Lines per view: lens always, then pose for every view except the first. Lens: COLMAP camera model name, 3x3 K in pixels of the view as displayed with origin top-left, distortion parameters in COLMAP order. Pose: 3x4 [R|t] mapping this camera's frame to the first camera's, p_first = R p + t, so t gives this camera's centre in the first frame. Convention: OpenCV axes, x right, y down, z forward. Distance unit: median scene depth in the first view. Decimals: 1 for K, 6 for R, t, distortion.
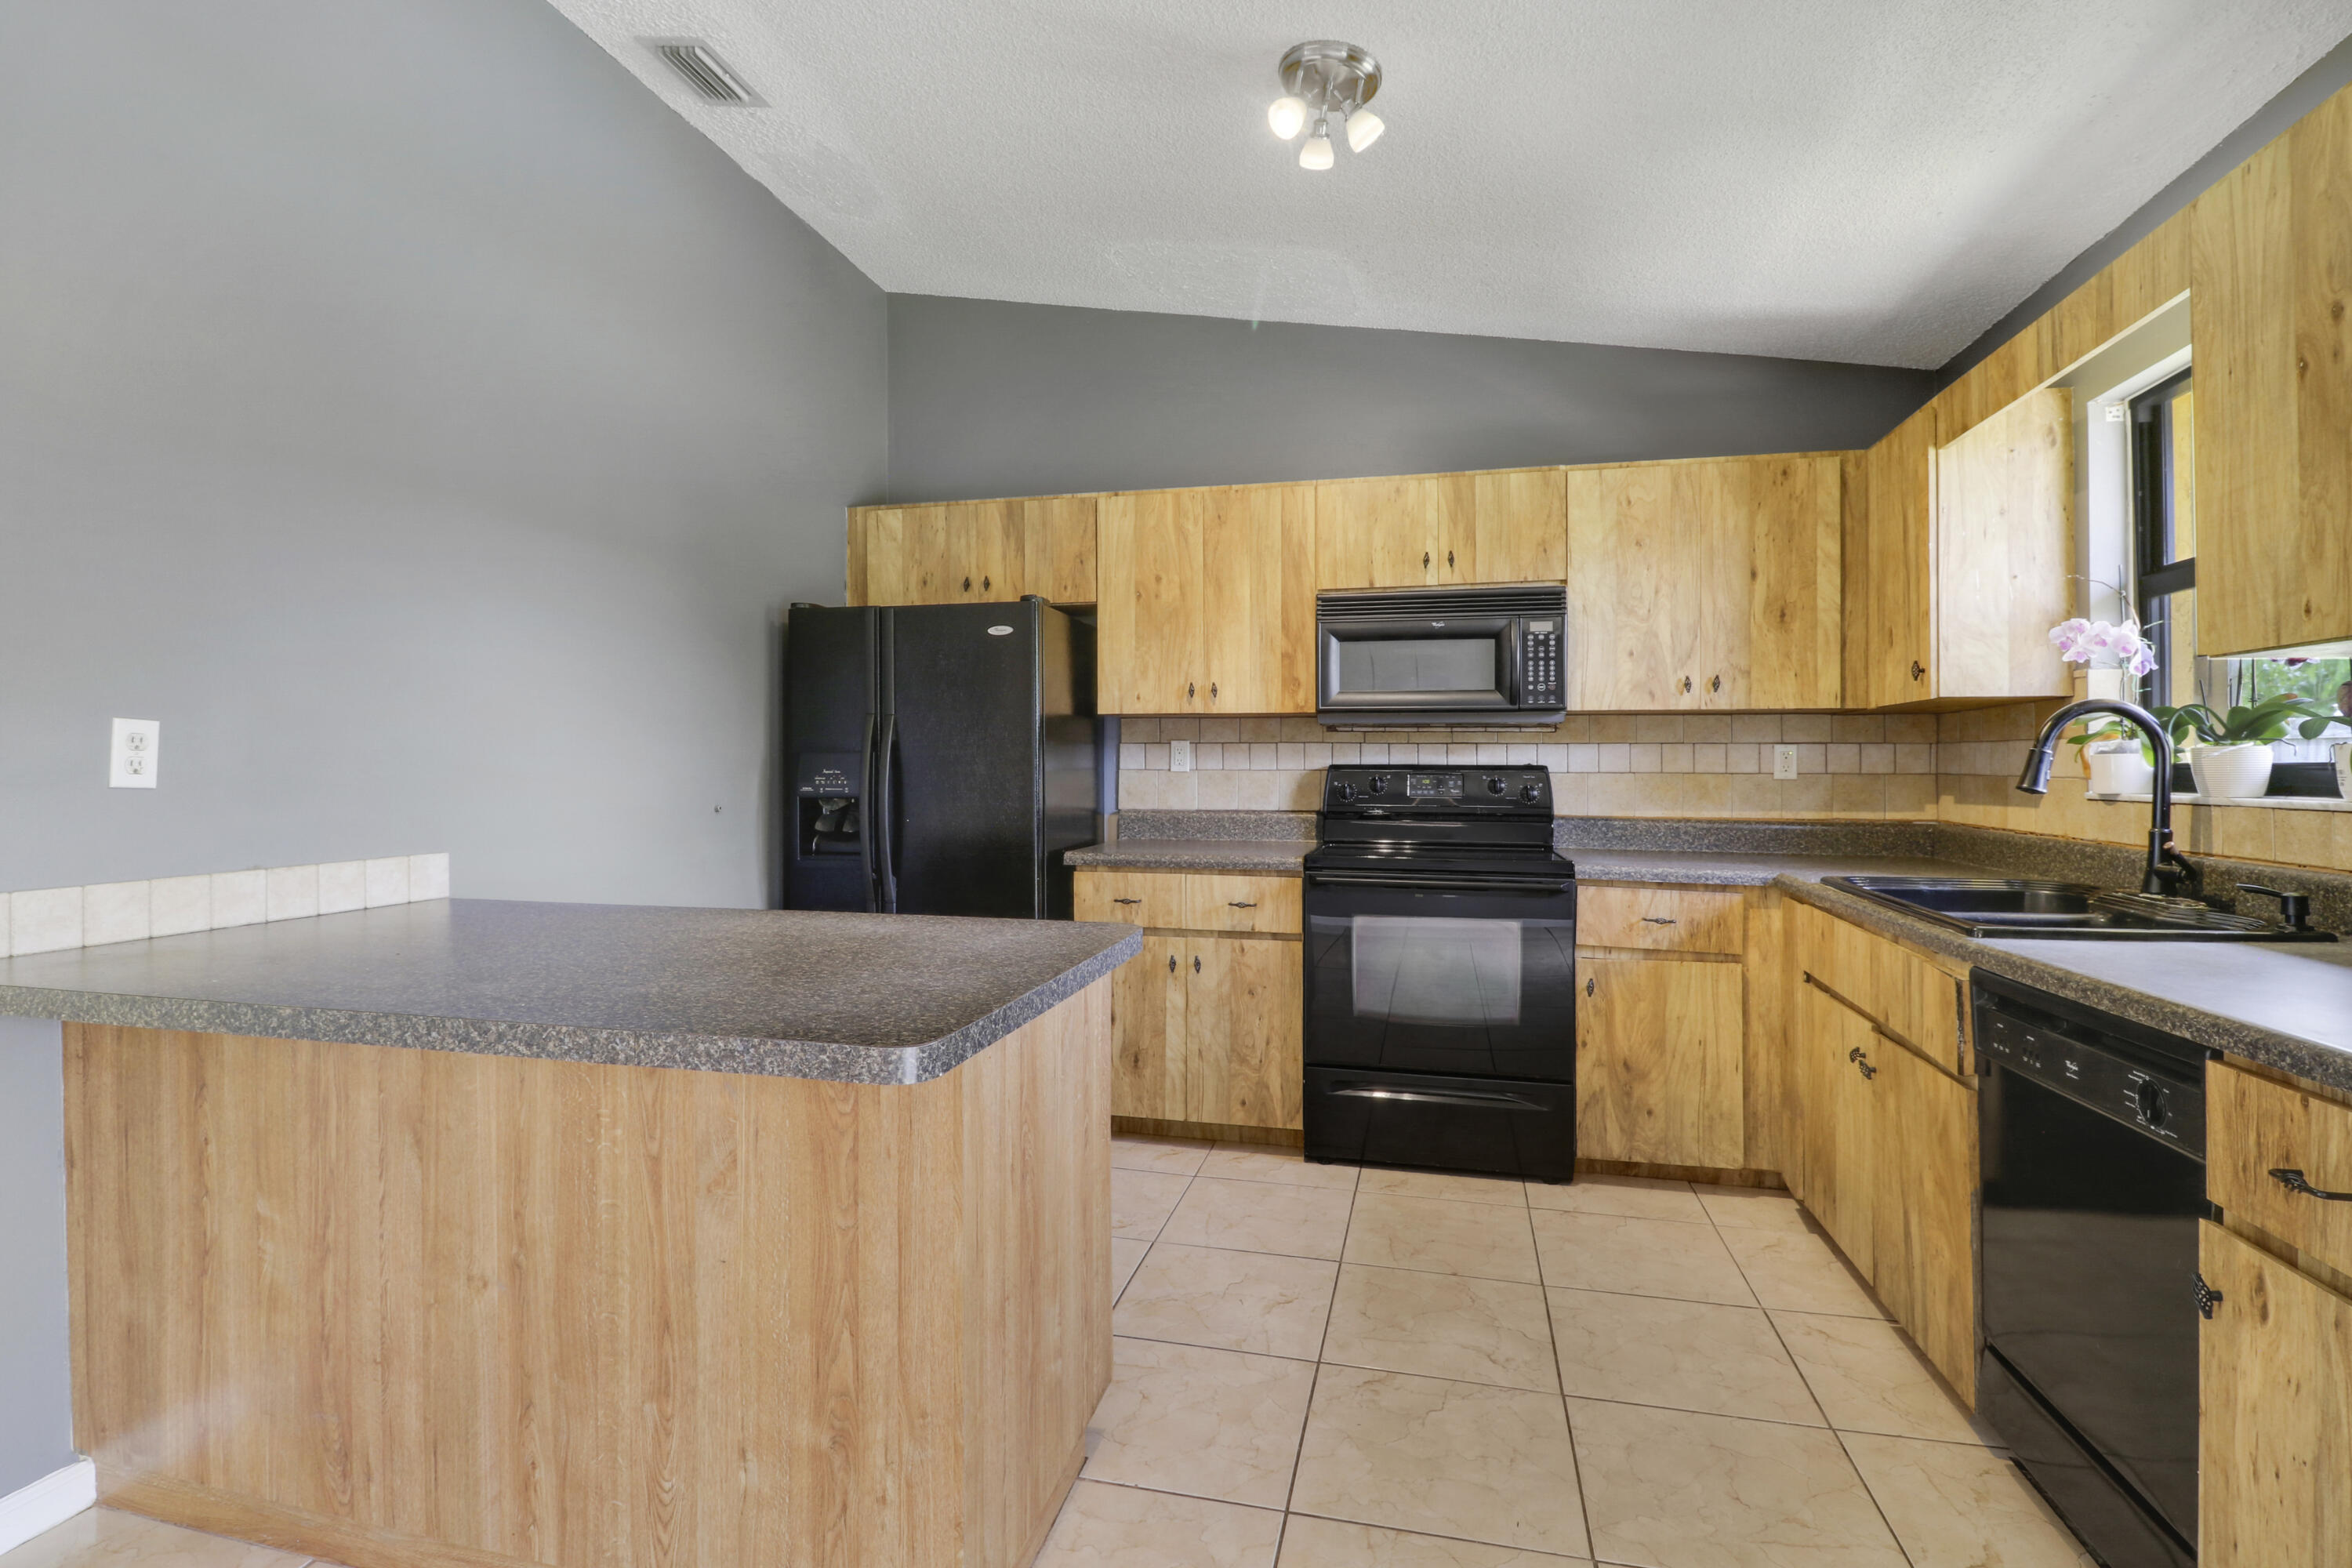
lens RADIAL K [[1107.2, 0, 1158.1], [0, 1107.2, 751.4], [0, 0, 1]] dist [-0.004030, -0.008482]
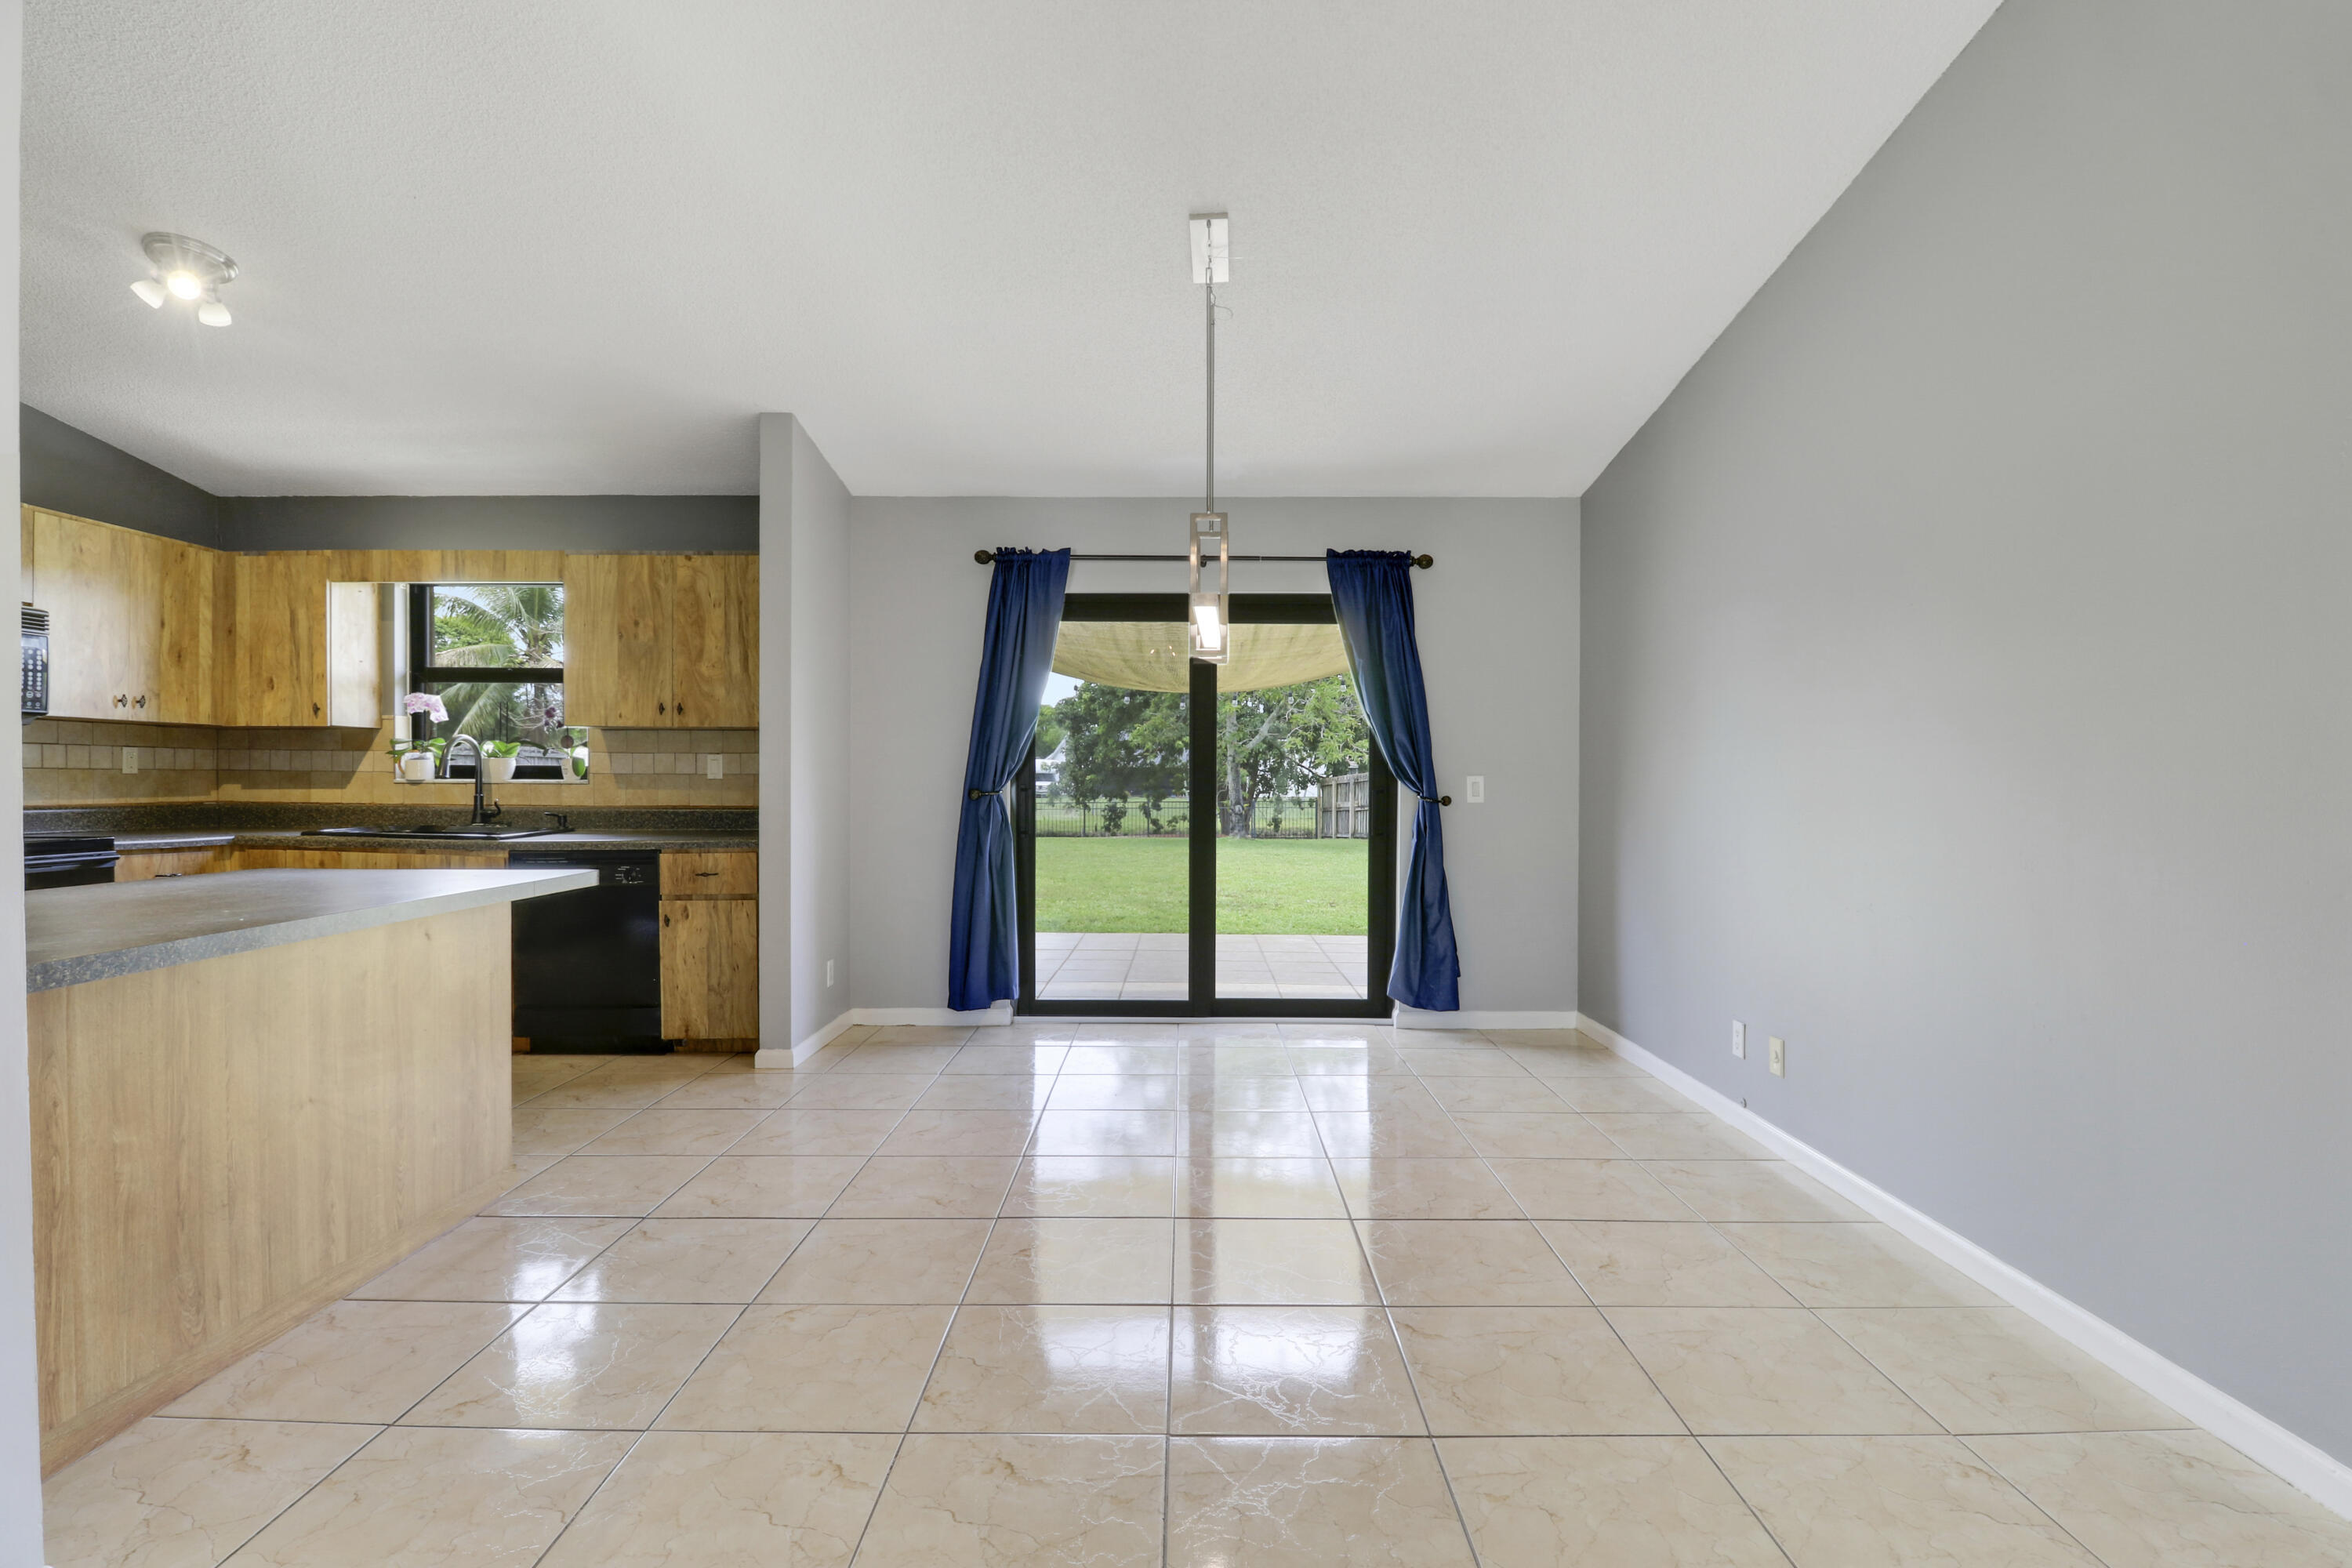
lens RADIAL K [[1107.2, 0, 1175.4], [0, 1107.2, 796.4], [0, 0, 1]] dist [-0.004030, -0.008482]
pose [[-0.238561, -0.018958, 0.970942, -1.093594], [-0.019529, 0.999701, 0.014722, 0.009199], [-0.970931, -0.015449, -0.238860, 0.099623]]
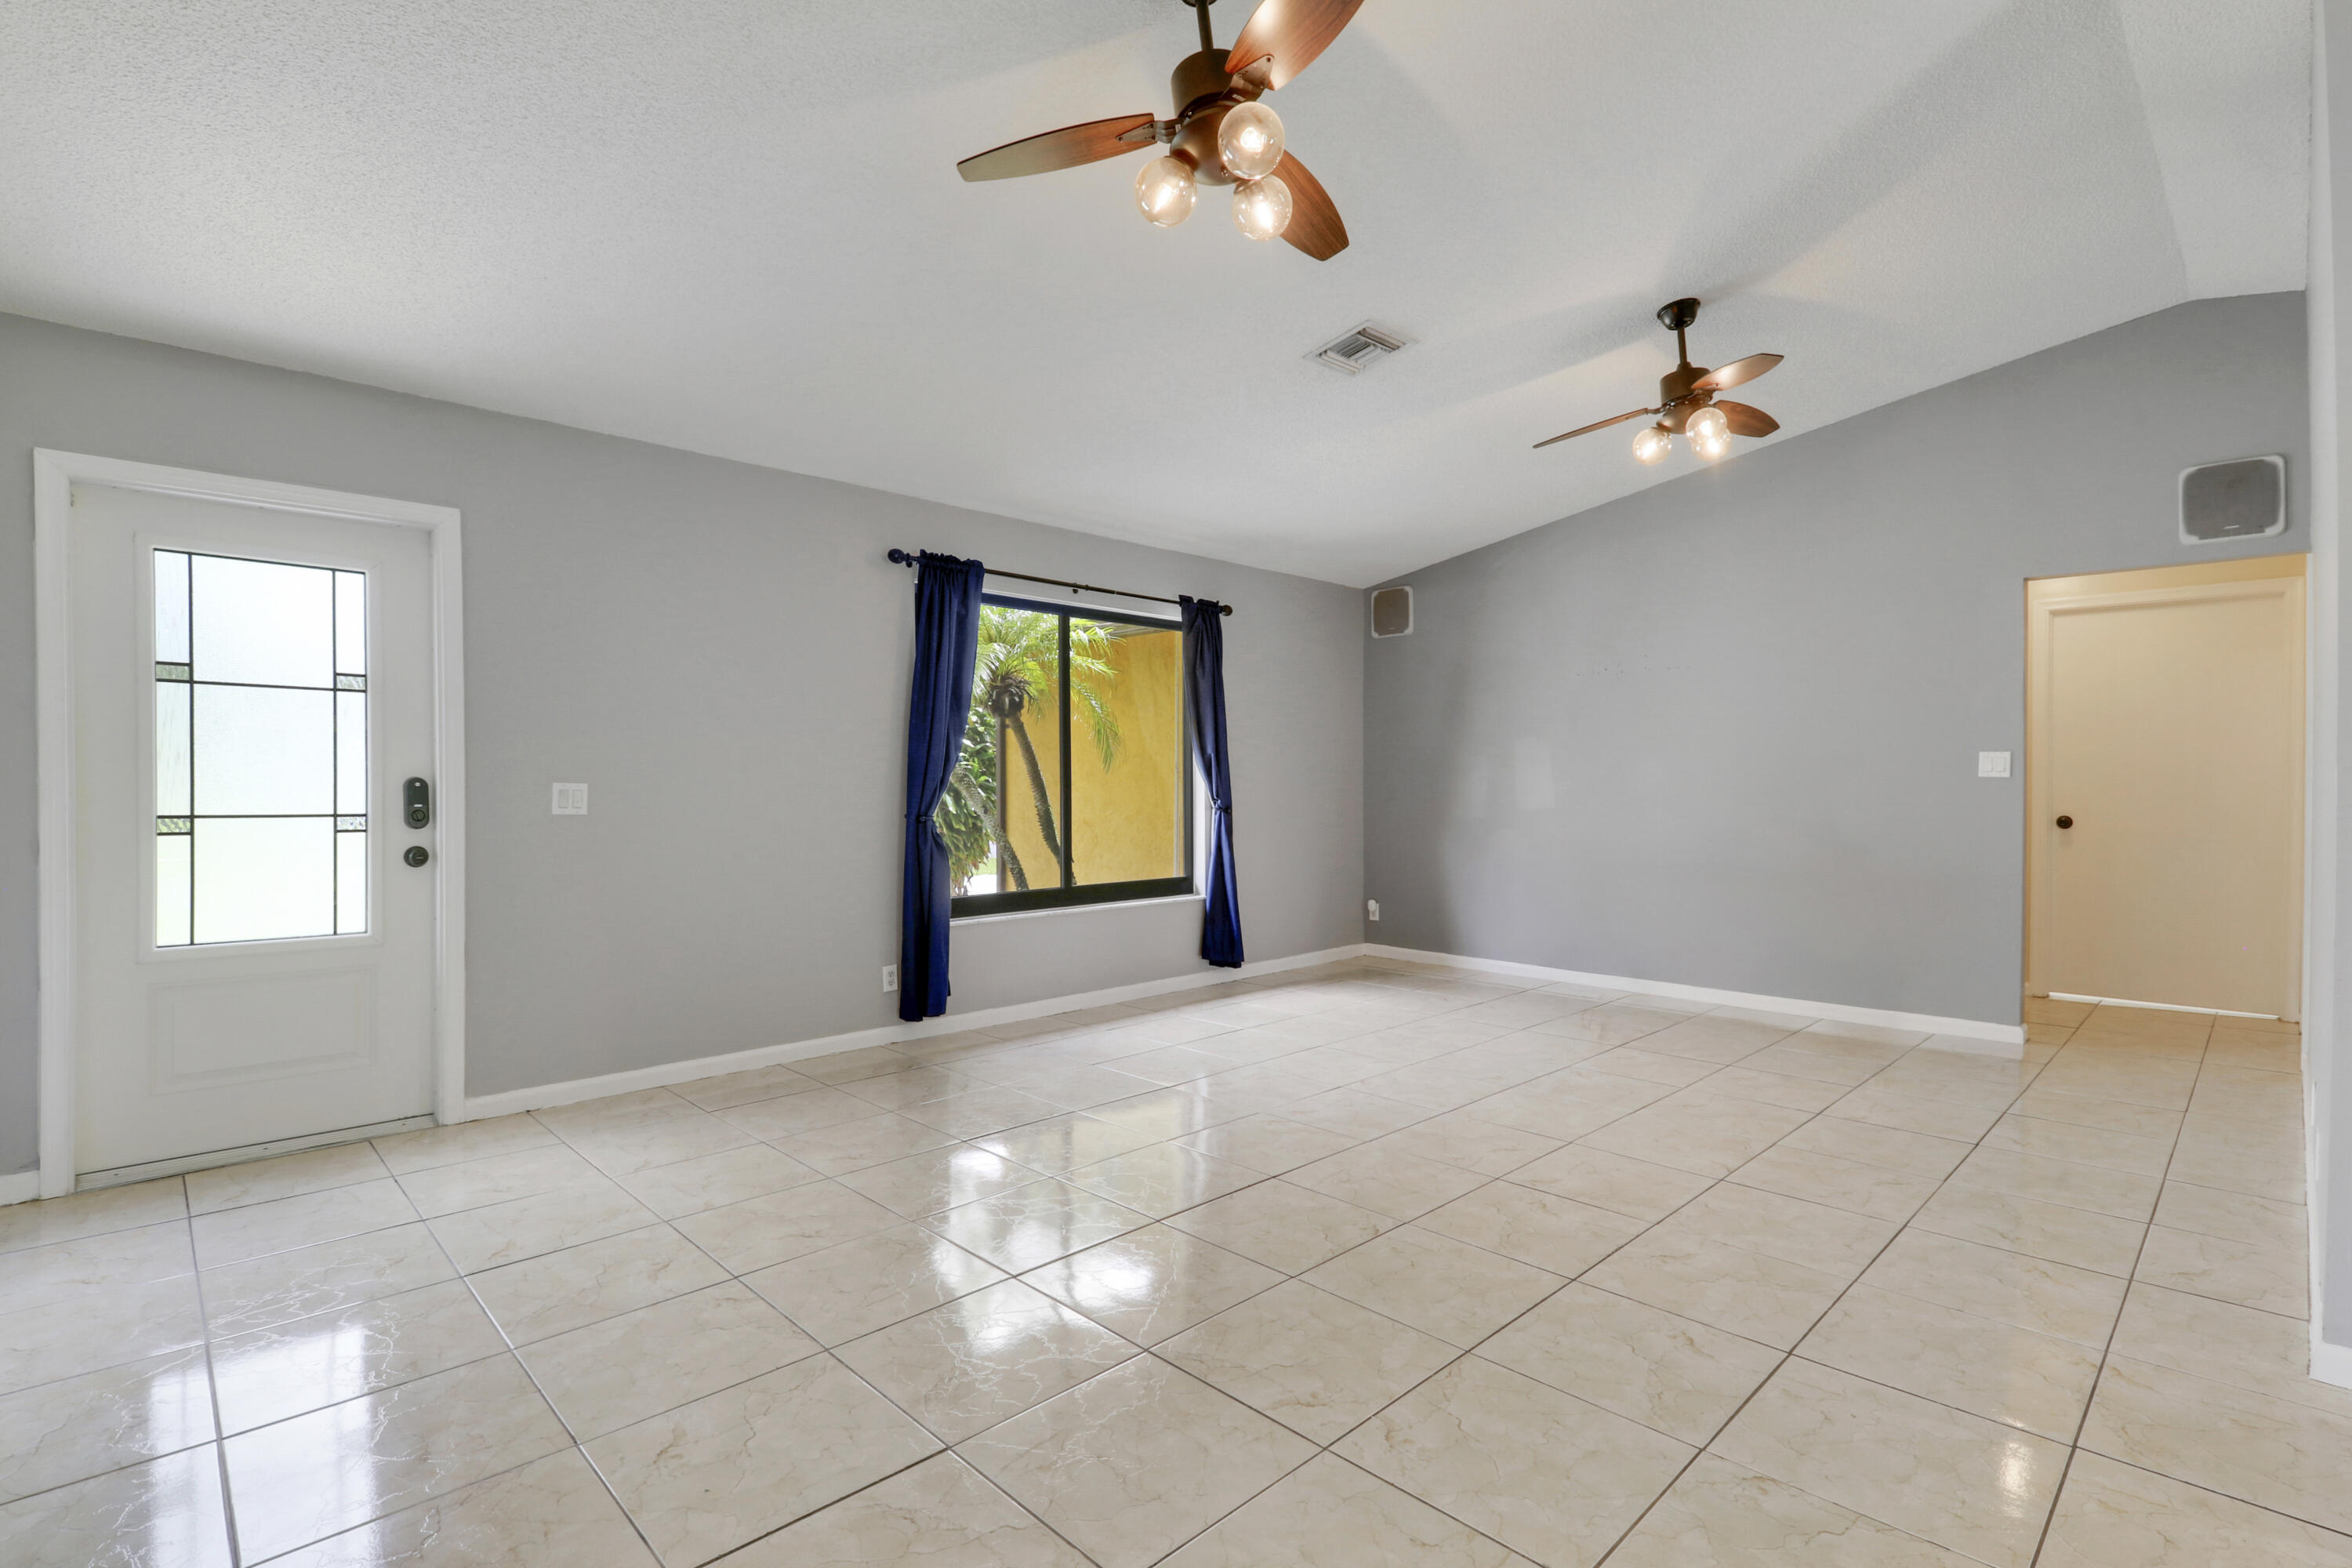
lens RADIAL K [[1107.2, 0, 1197.8], [0, 1107.2, 780.9], [0, 0, 1]] dist [-0.004030, -0.008482]
pose [[-0.856664, 0.001361, 0.515873, -0.608126], [-0.007218, 0.999867, -0.014623, 0.021998], [-0.515824, -0.016251, -0.856540, 1.090596]]
